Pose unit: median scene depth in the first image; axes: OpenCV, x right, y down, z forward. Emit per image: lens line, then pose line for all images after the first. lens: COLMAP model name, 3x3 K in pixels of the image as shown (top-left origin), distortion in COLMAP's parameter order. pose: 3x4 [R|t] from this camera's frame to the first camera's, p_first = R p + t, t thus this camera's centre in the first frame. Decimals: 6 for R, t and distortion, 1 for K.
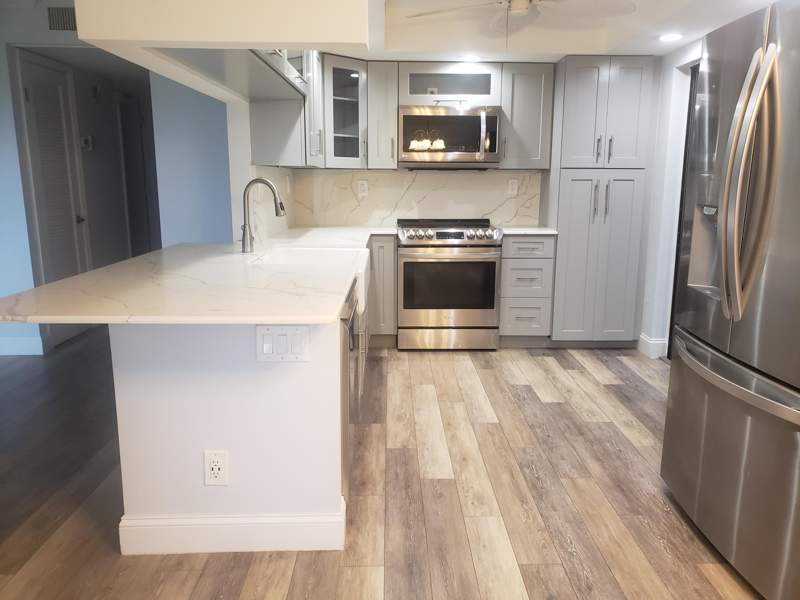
lens RADIAL K [[619.6, 0, 397.2], [0, 619.6, 318.5], [0, 0, 1]] dist [0.013323, -0.002465]
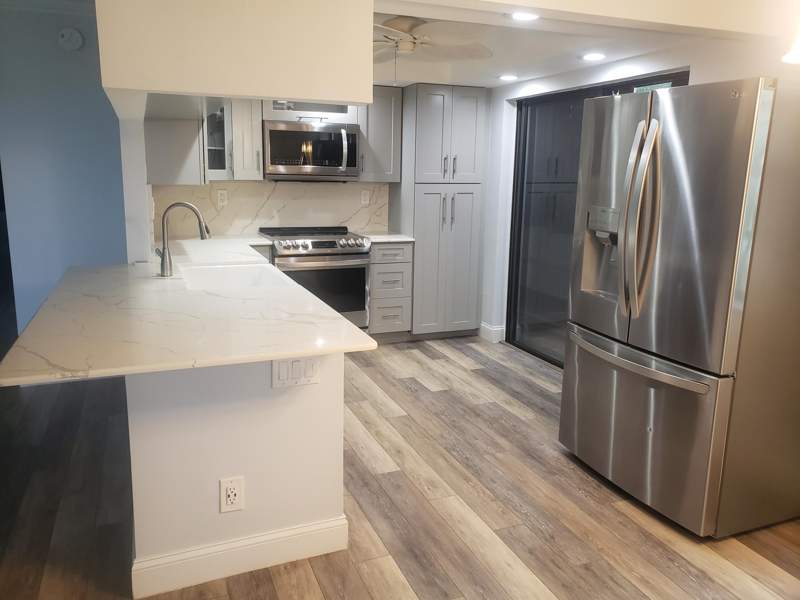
lens RADIAL K [[619.6, 0, 396.4], [0, 619.6, 299.6], [0, 0, 1]] dist [0.013323, -0.002465]
pose [[0.933533, -0.062322, 0.353033, -0.203938], [0.066756, 0.997769, -0.000384, -0.035630], [-0.352221, 0.023925, 0.935611, -0.042732]]
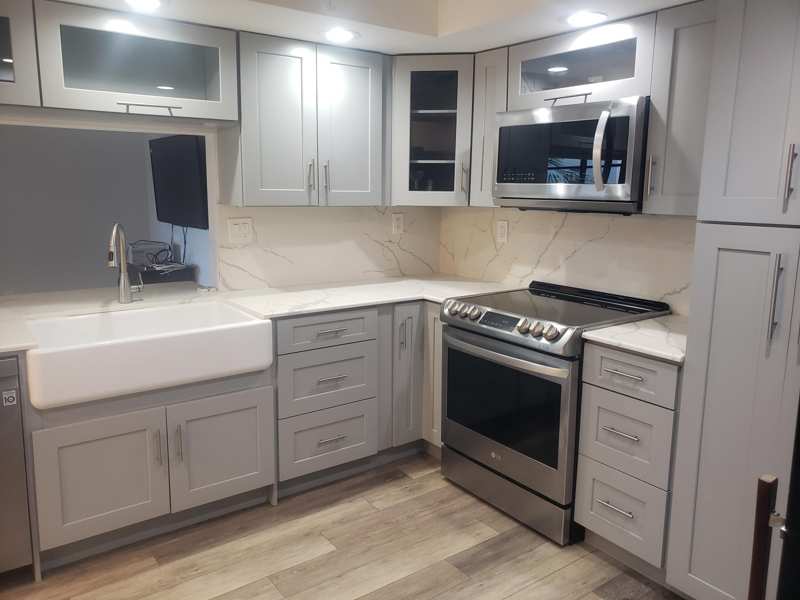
lens RADIAL K [[619.6, 0, 398.2], [0, 619.6, 293.1], [0, 0, 1]] dist [0.013323, -0.002465]
pose [[0.573759, 0.142504, -0.806532, 0.580051], [-0.191698, 0.980759, 0.036915, -0.188140], [0.796274, 0.133430, 0.590037, 0.648465]]
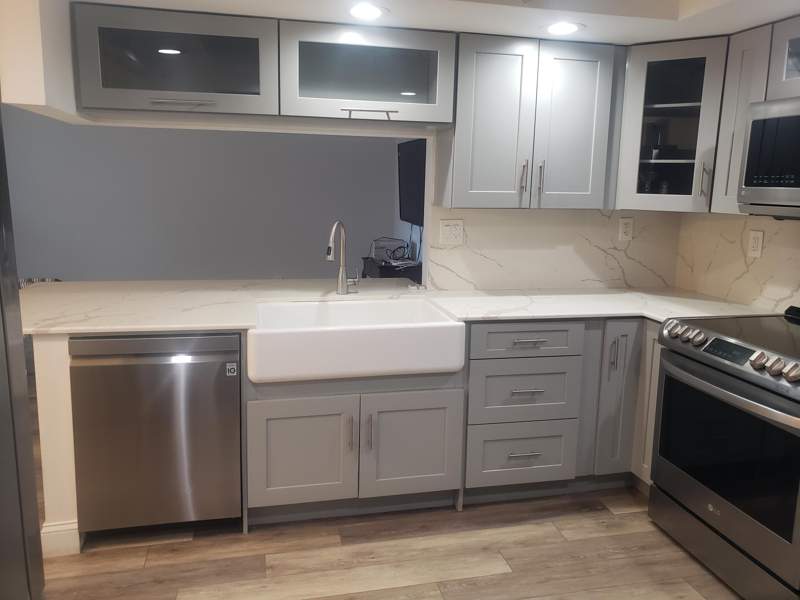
lens RADIAL K [[619.6, 0, 399.4], [0, 619.6, 287.1], [0, 0, 1]] dist [0.013323, -0.002465]
pose [[0.204747, 0.162370, -0.965254, 0.581104], [-0.238852, 0.964622, 0.111599, -0.202251], [0.949225, 0.207703, 0.236286, 0.706966]]
